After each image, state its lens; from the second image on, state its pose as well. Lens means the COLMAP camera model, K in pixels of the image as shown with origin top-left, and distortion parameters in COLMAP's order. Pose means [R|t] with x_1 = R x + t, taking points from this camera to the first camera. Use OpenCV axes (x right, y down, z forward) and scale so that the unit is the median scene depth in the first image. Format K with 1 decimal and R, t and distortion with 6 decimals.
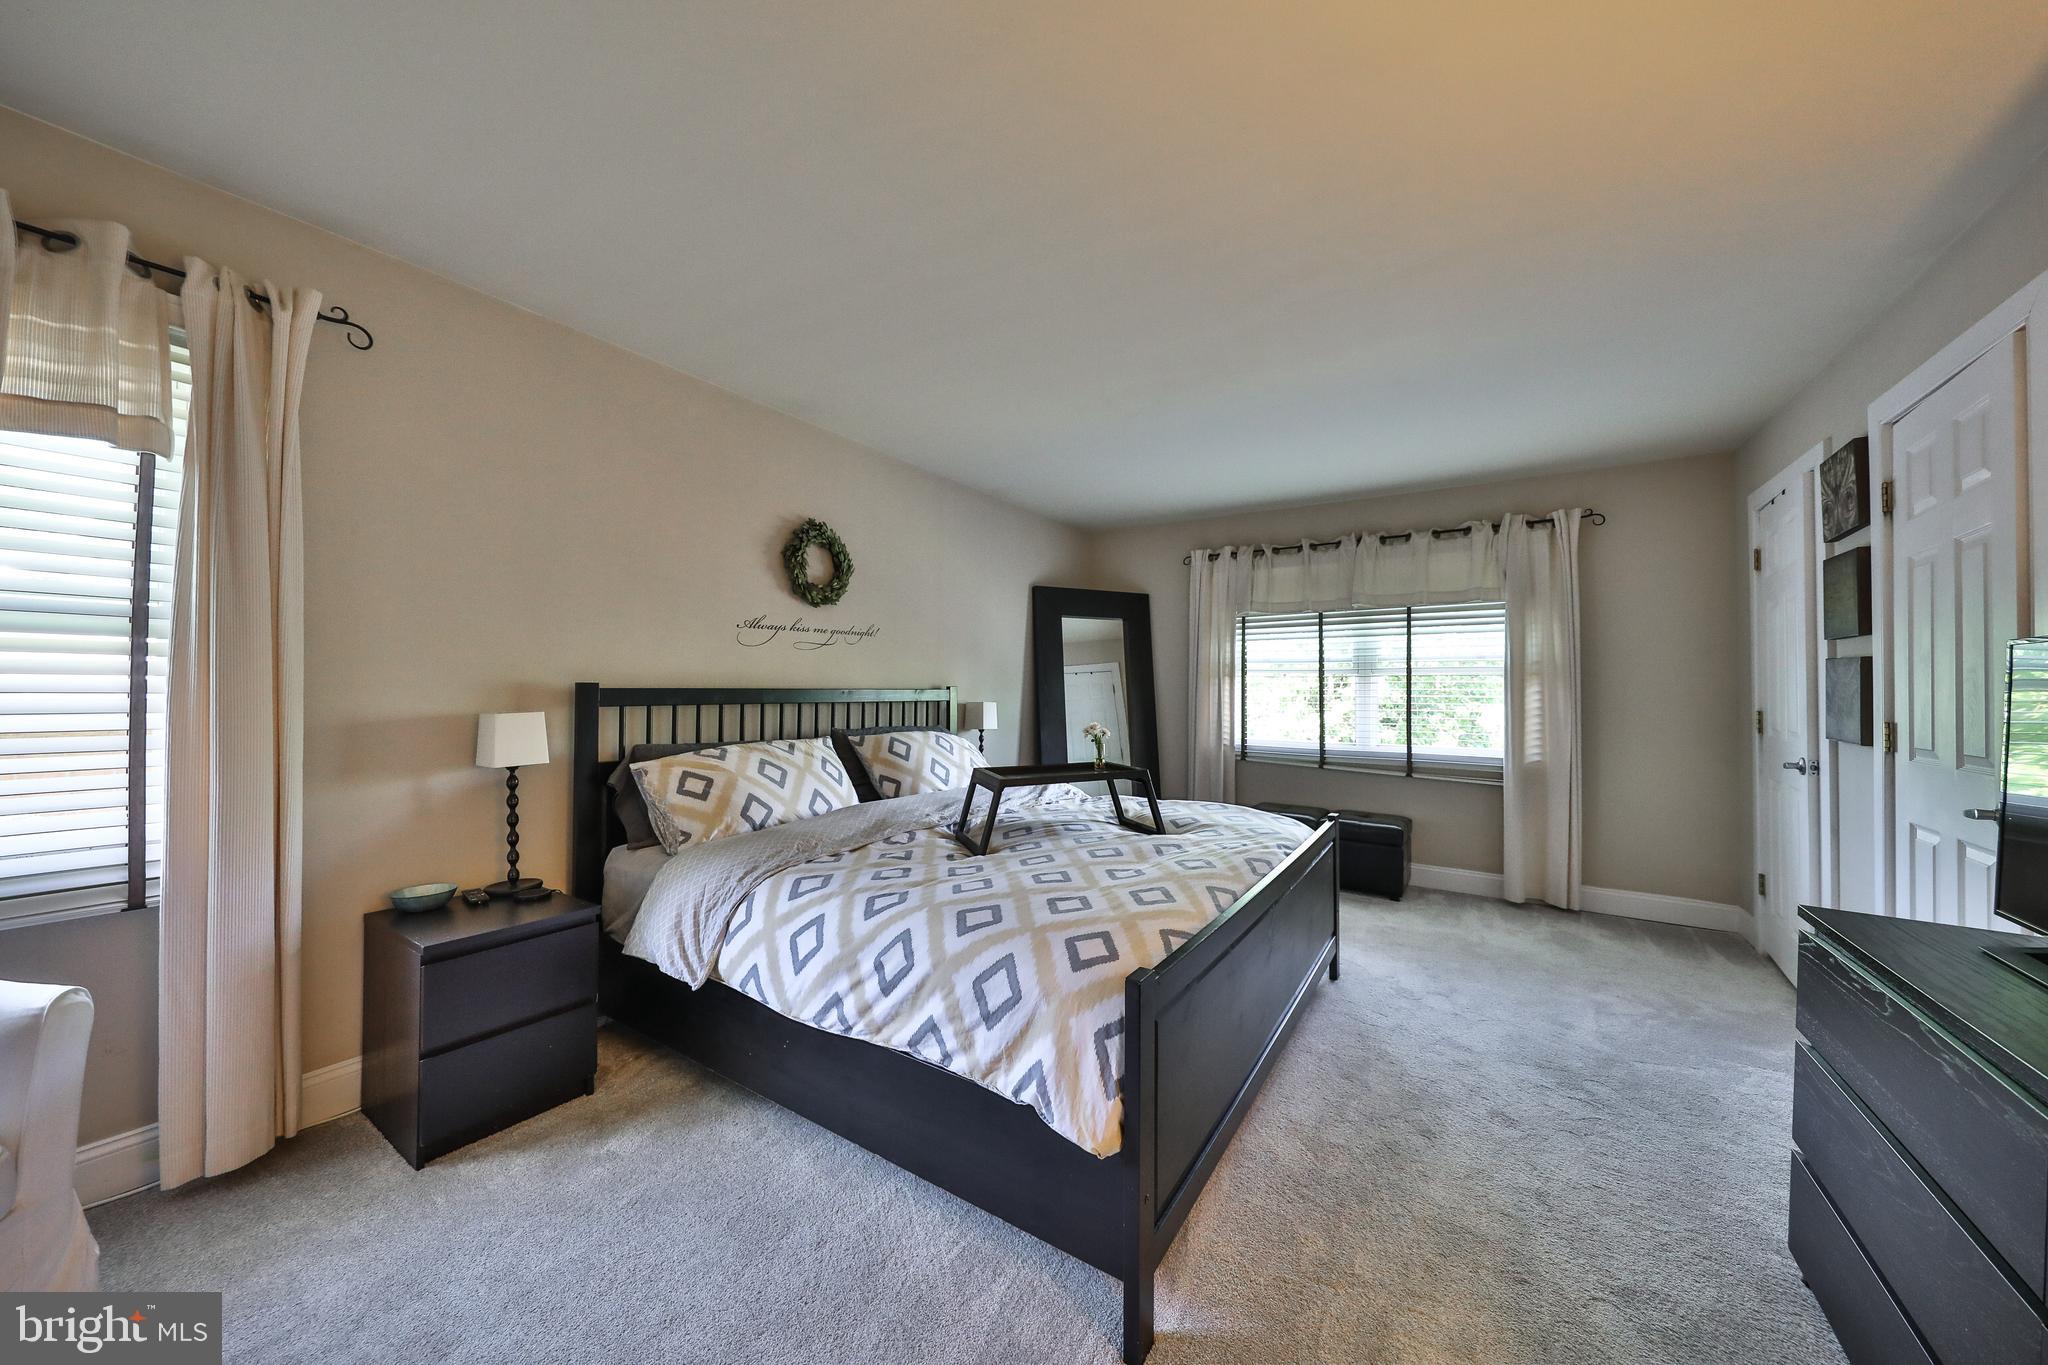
lens RADIAL K [[731.0, 0, 1037.1], [0, 731.0, 667.4], [0, 0, 1]] dist [-0.000357, -0.000122]
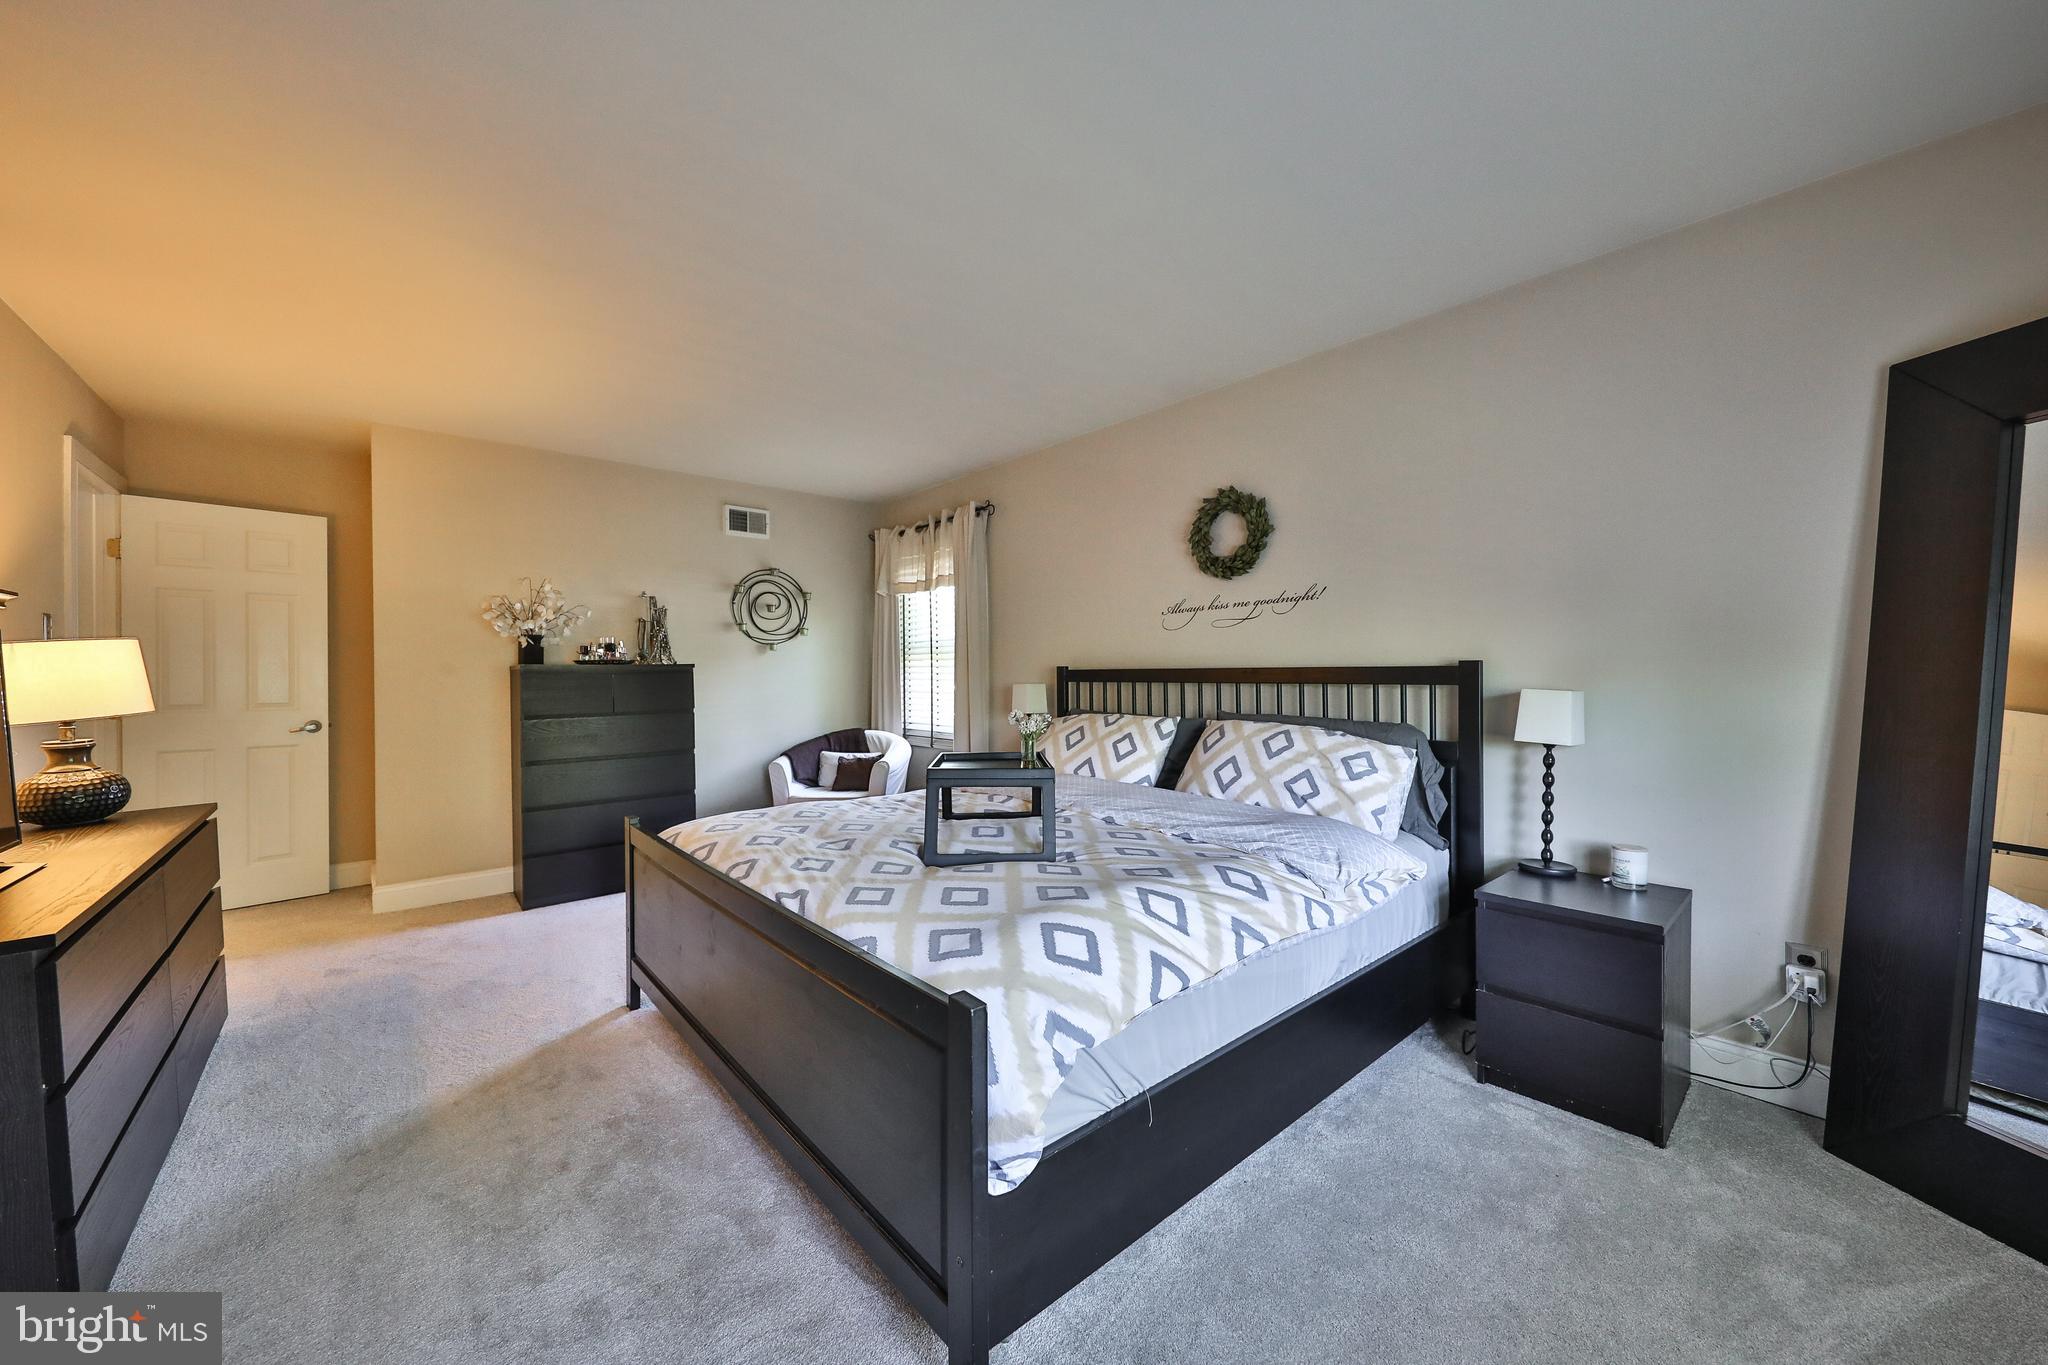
lens RADIAL K [[731.0, 0, 1037.1], [0, 731.0, 667.4], [0, 0, 1]] dist [-0.000357, -0.000122]
pose [[-0.272934, -0.004932, -0.962020, 0.668236], [0.041502, 0.998996, -0.016896, 0.034893], [0.961137, -0.044537, -0.272455, 1.004740]]
